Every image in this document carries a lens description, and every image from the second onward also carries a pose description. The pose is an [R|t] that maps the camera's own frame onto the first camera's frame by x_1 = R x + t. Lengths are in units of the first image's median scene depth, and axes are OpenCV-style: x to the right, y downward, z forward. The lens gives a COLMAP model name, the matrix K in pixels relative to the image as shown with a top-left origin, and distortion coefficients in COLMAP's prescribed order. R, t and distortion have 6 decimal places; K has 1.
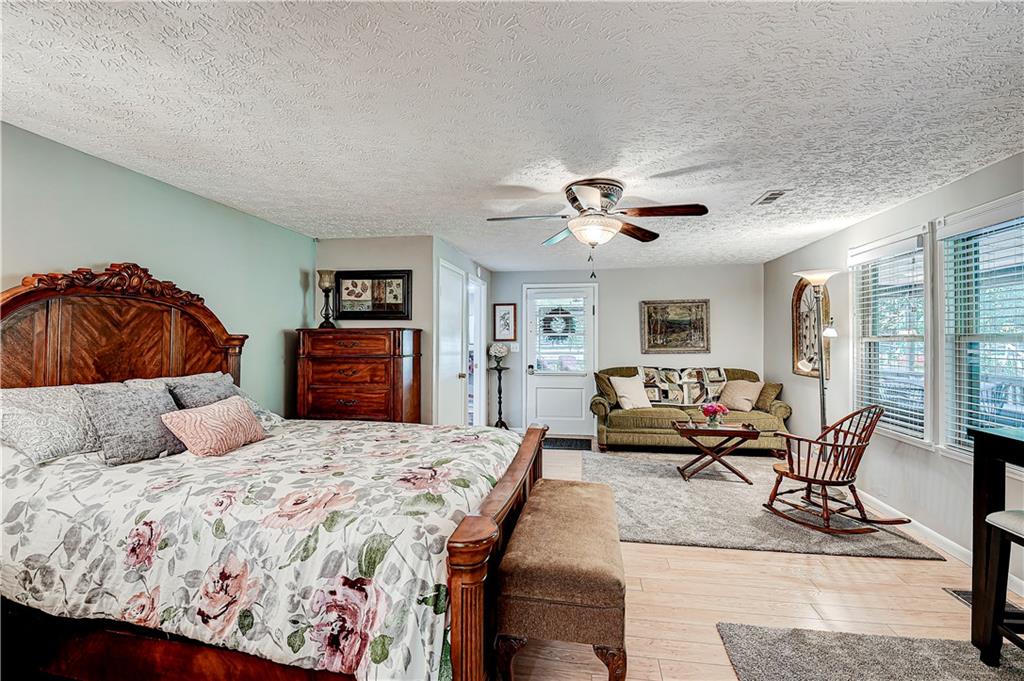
lens RADIAL K [[452.7, 0, 512.0], [0, 452.7, 337.0], [0, 0, 1]] dist [-0.009727, -0.004055]
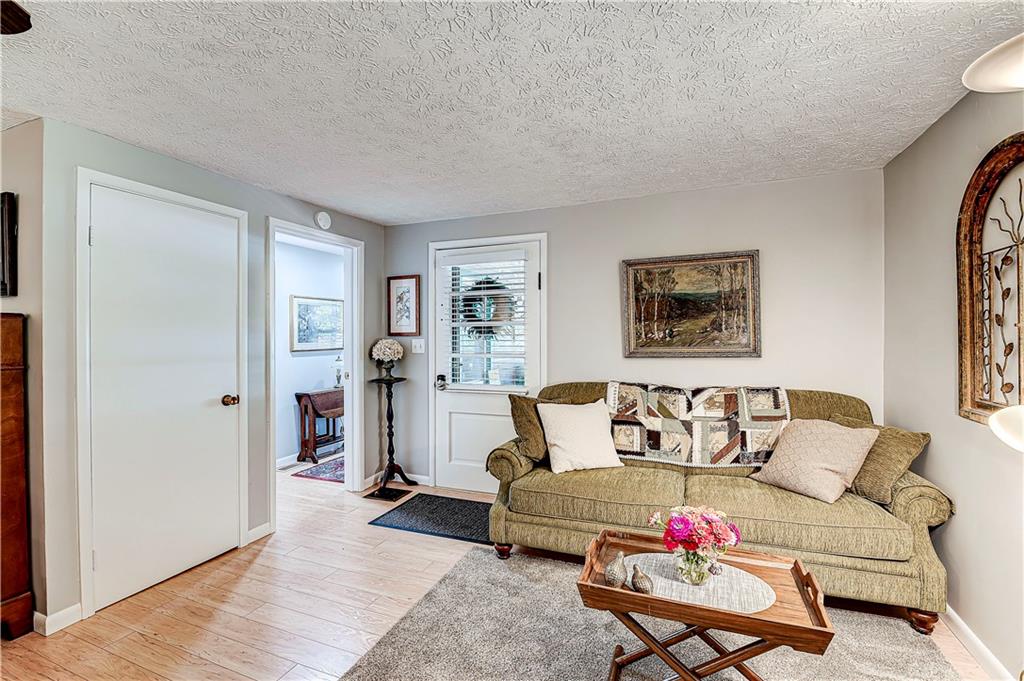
lens RADIAL K [[452.7, 0, 501.8], [0, 452.7, 334.8], [0, 0, 1]] dist [-0.009727, -0.004055]
pose [[0.973044, -0.006801, -0.230520, 0.283066], [0.009096, 0.999919, 0.008895, 0.003677], [0.230441, -0.010752, 0.973027, 0.461428]]
